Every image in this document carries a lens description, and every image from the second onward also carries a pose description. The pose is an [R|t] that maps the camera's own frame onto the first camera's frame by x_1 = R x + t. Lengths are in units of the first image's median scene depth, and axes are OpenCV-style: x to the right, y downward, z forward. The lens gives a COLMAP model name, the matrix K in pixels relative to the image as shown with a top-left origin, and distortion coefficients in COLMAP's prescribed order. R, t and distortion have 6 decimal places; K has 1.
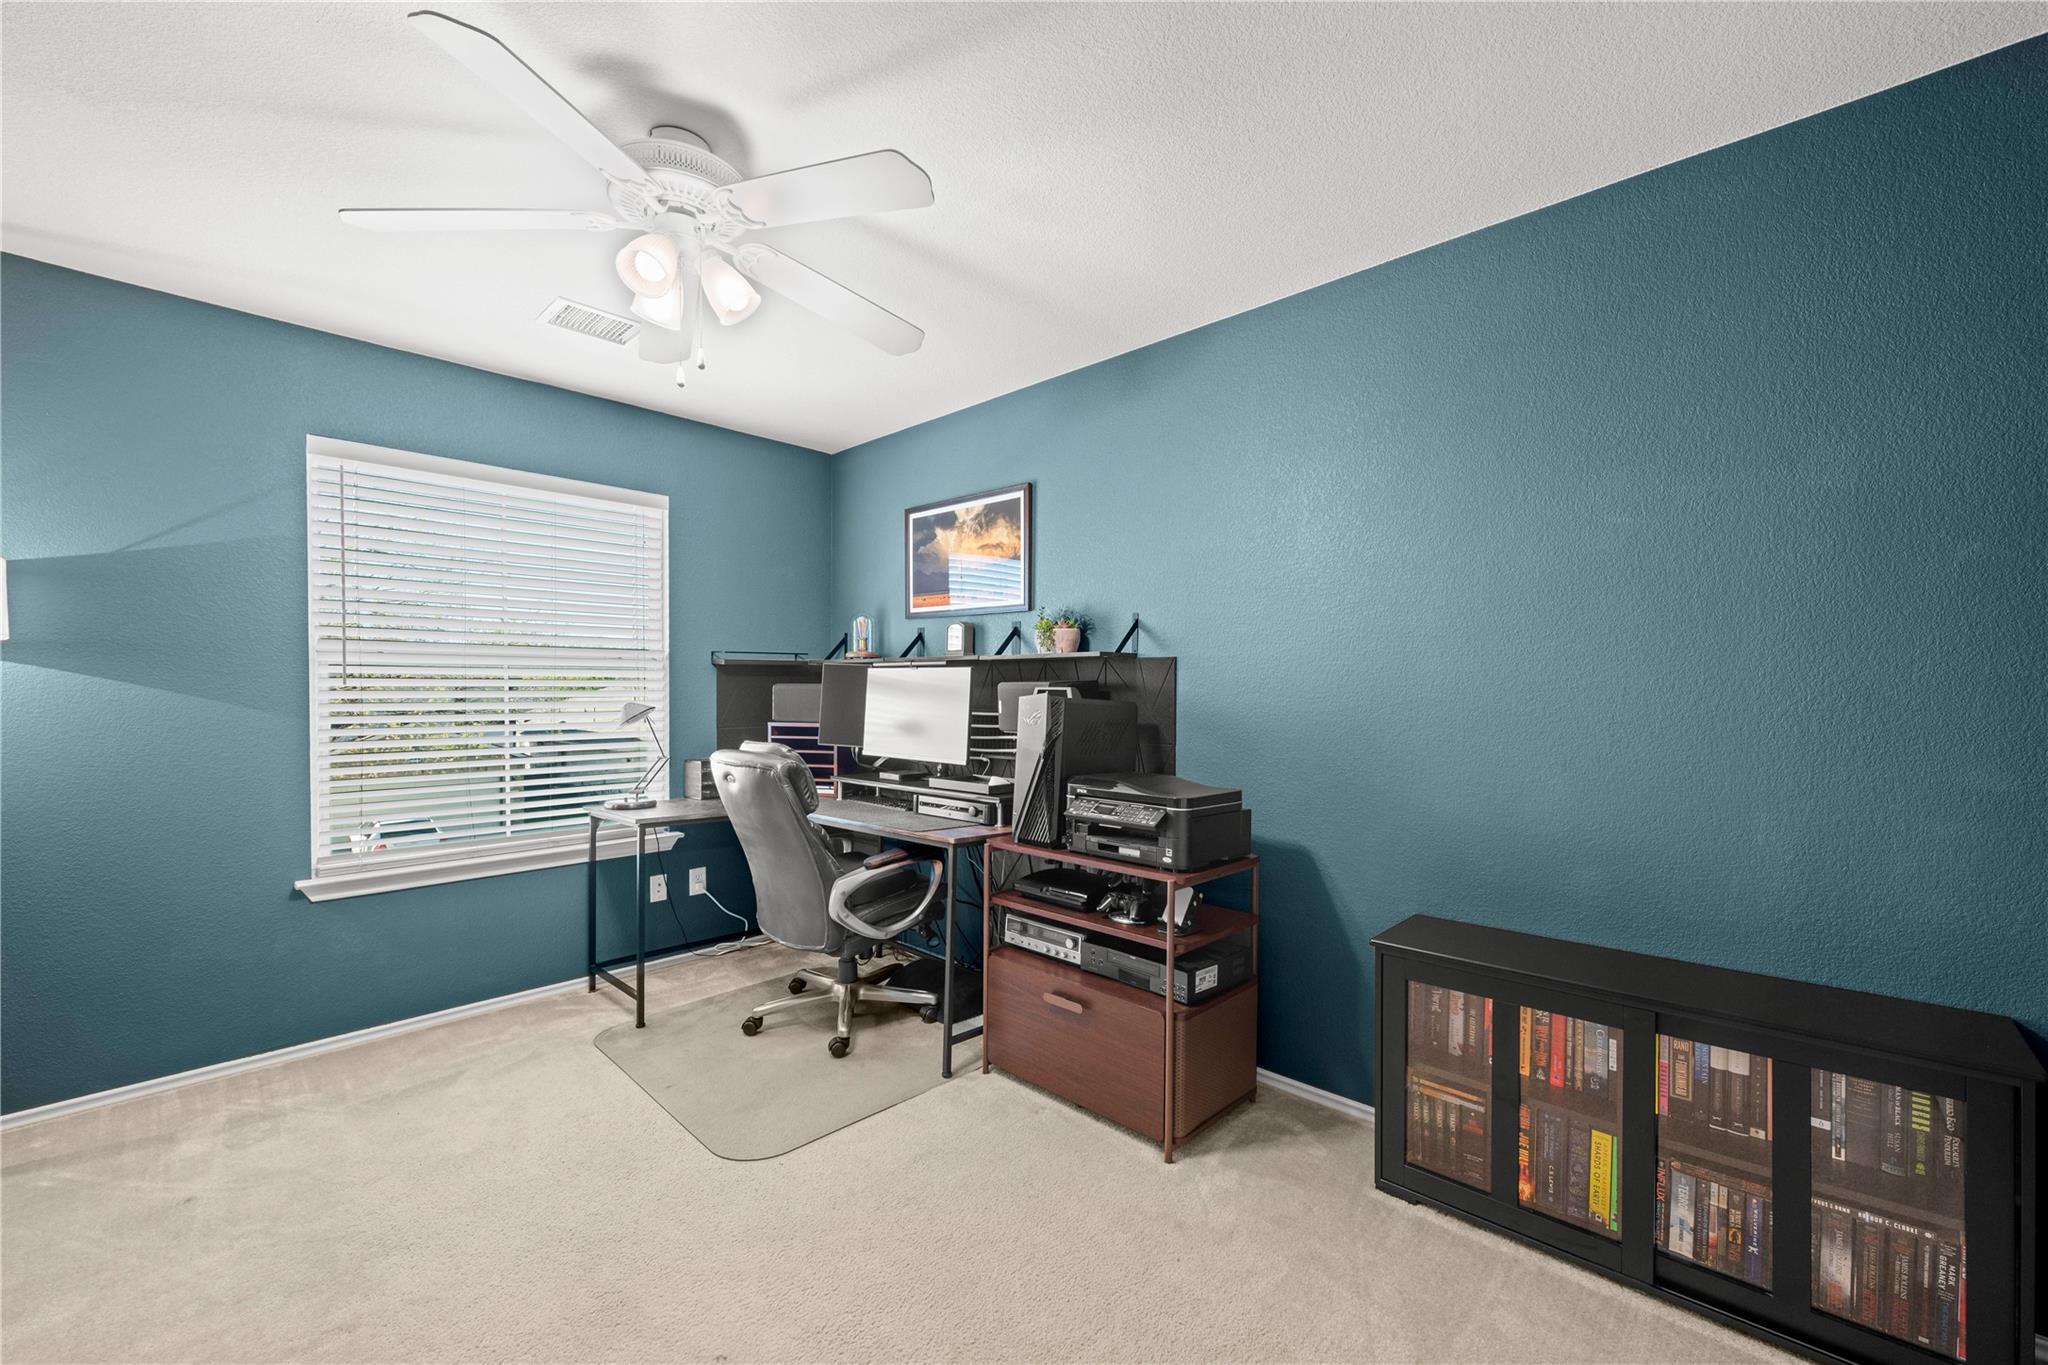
lens RADIAL K [[817.1, 0, 1027.4], [0, 817.1, 684.6], [0, 0, 1]] dist [0.006586, -0.000375]
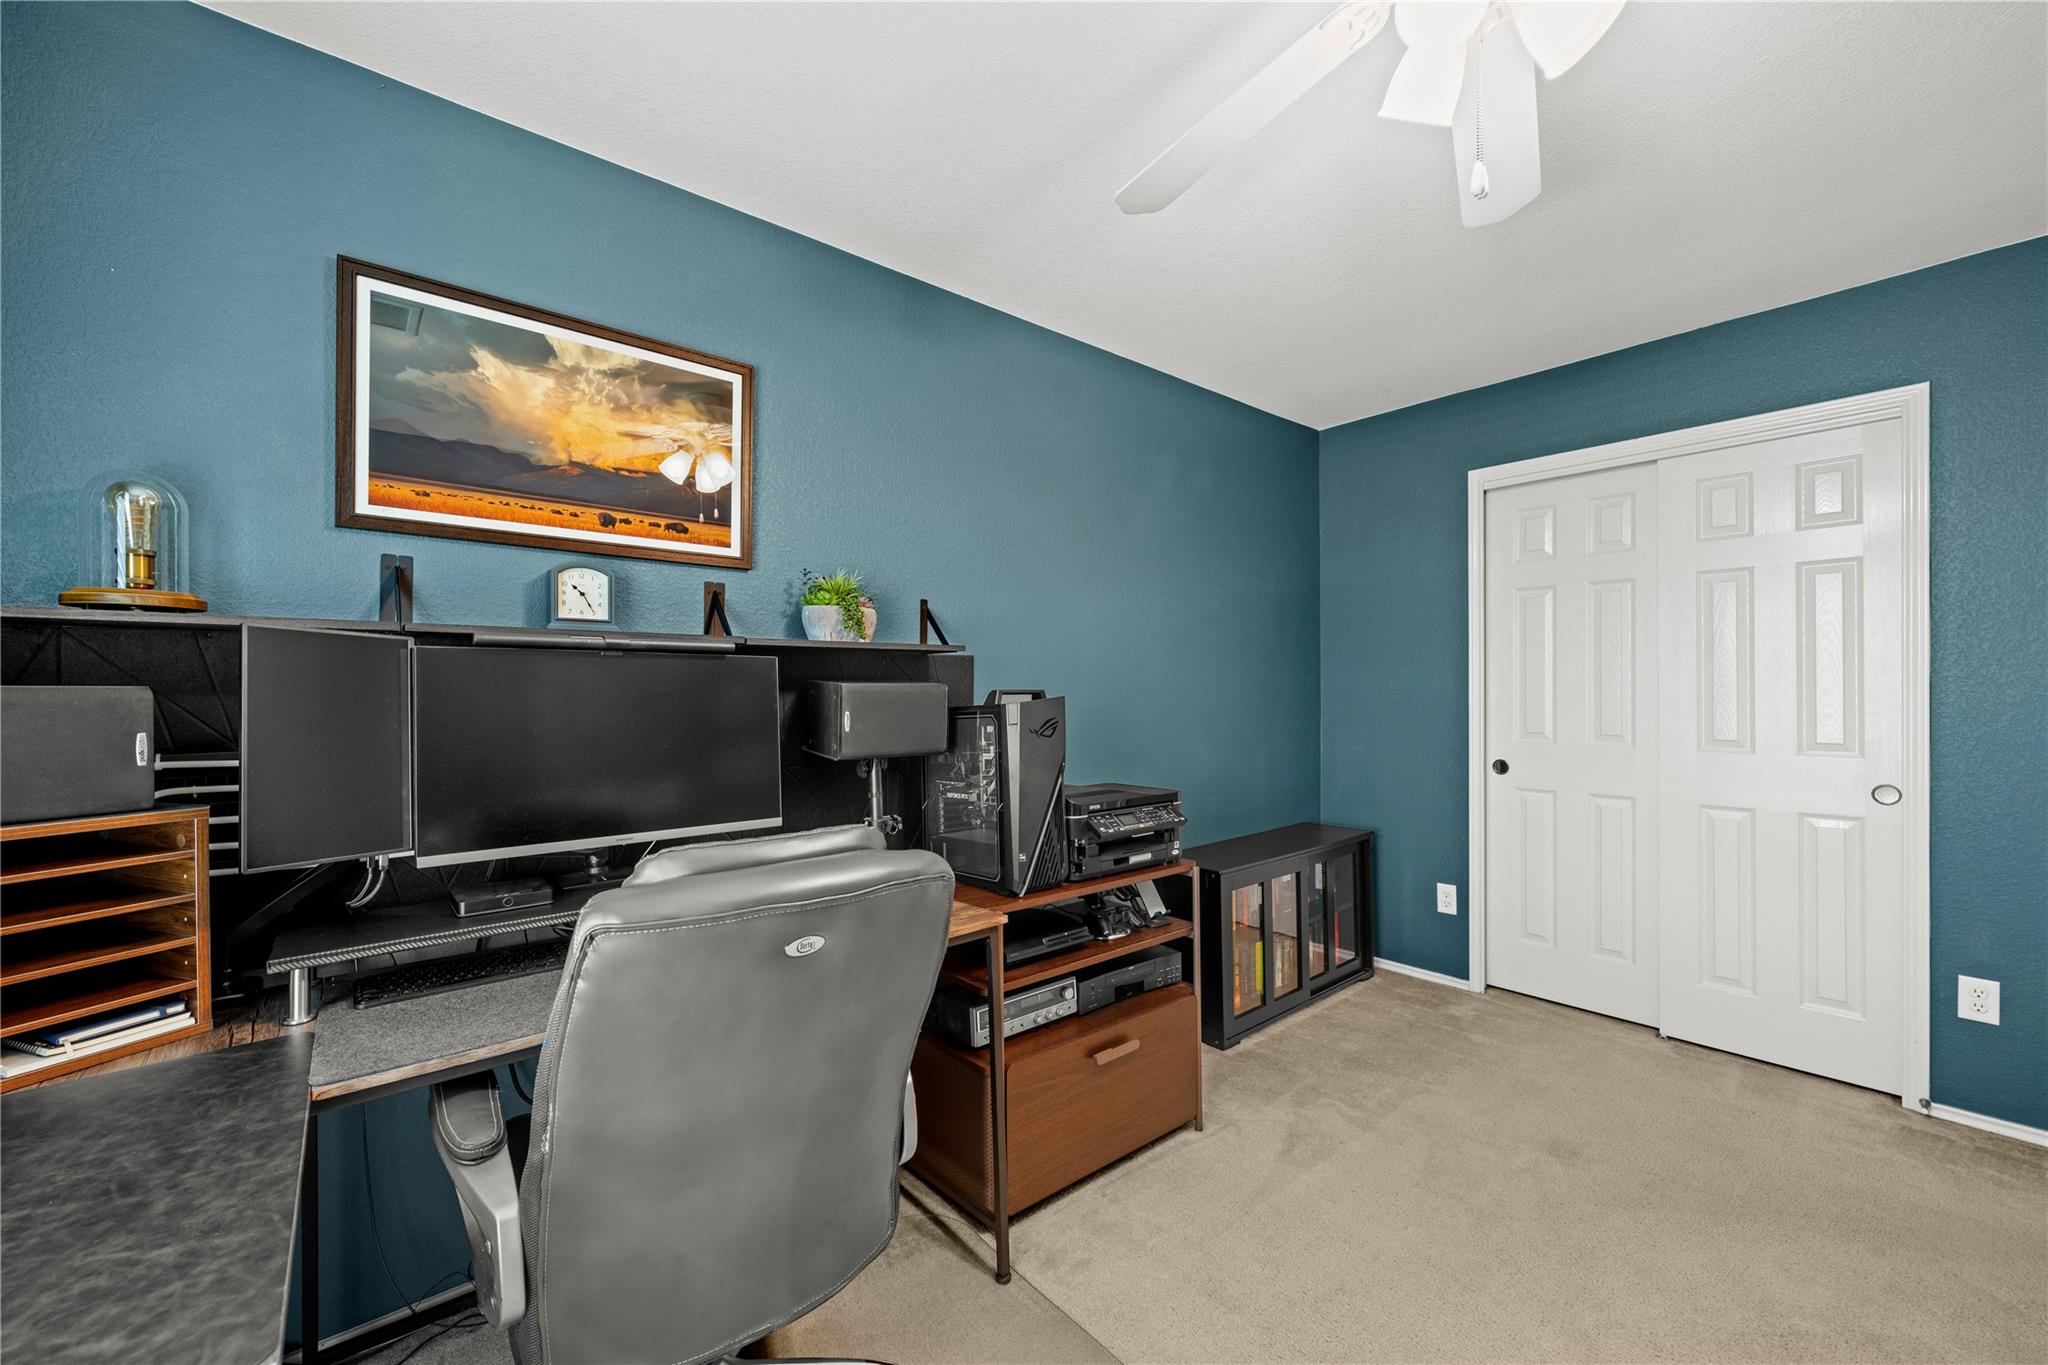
lens RADIAL K [[817.1, 0, 1036.7], [0, 817.1, 679.2], [0, 0, 1]] dist [0.006586, -0.000375]
pose [[0.099329, 0.008842, 0.995015, -0.599465], [0.003165, 0.999953, -0.009202, 0.000040], [-0.995050, 0.004063, 0.099297, 0.715544]]
